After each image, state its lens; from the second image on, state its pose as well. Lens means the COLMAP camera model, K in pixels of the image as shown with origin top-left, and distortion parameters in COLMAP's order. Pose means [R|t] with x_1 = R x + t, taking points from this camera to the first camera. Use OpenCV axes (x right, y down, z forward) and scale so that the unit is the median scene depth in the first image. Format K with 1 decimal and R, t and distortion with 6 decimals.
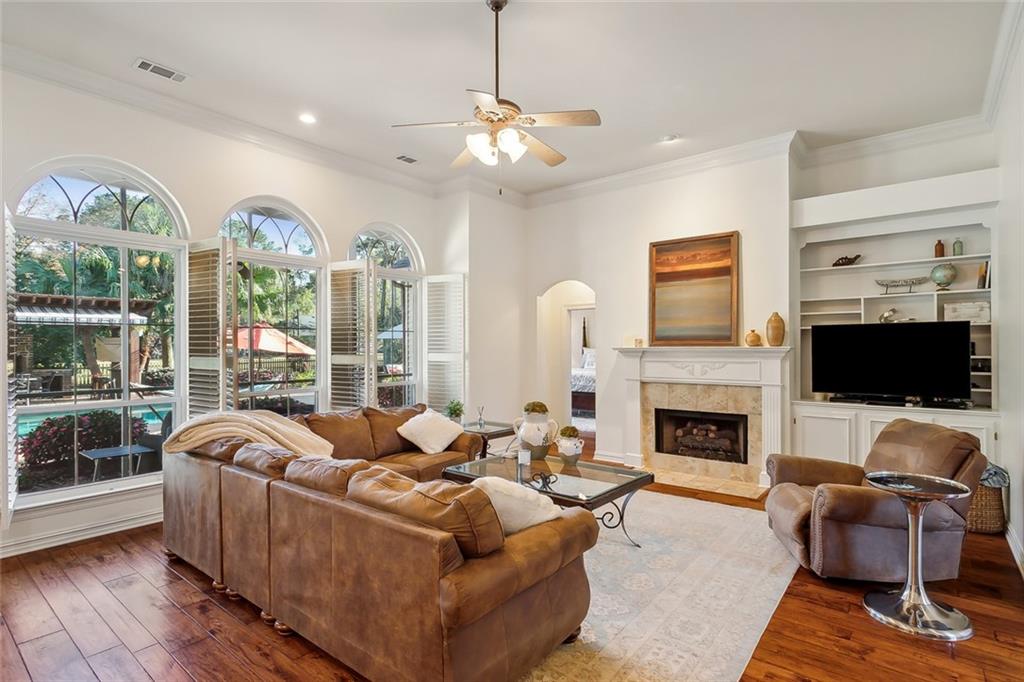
lens RADIAL K [[501.9, 0, 531.9], [0, 501.9, 345.6], [0, 0, 1]] dist [-0.002514, 0.002730]
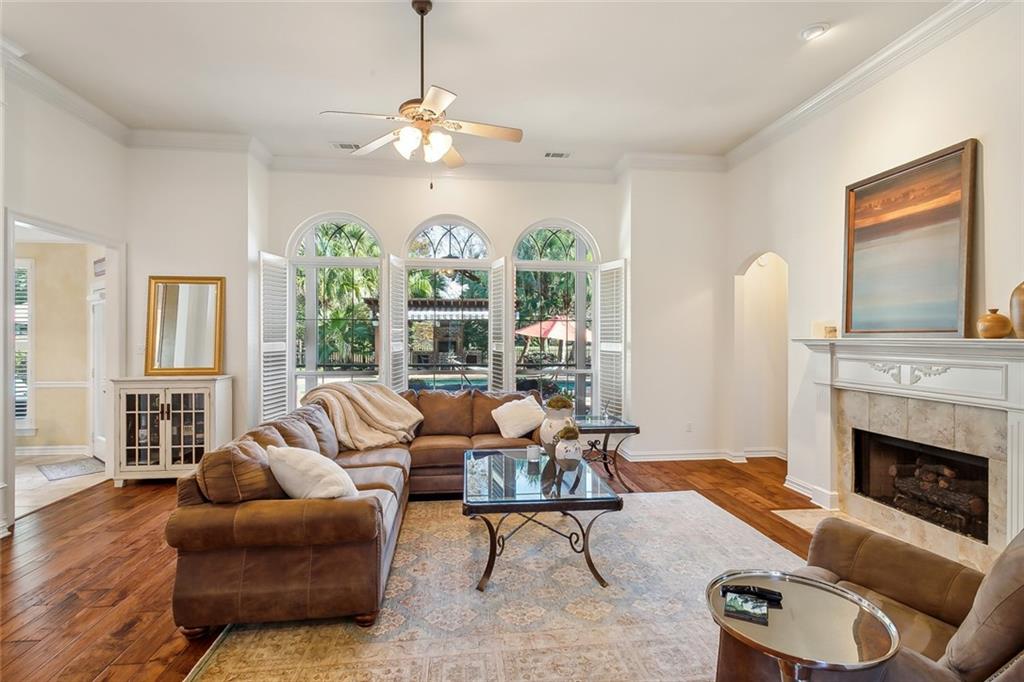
lens RADIAL K [[501.9, 0, 516.9], [0, 501.9, 341.3], [0, 0, 1]] dist [-0.002514, 0.002730]
pose [[0.718325, 0.013412, -0.695579, 0.401990], [-0.006024, 0.999897, 0.013059, 0.000836], [0.695682, -0.005191, 0.718331, 0.199286]]
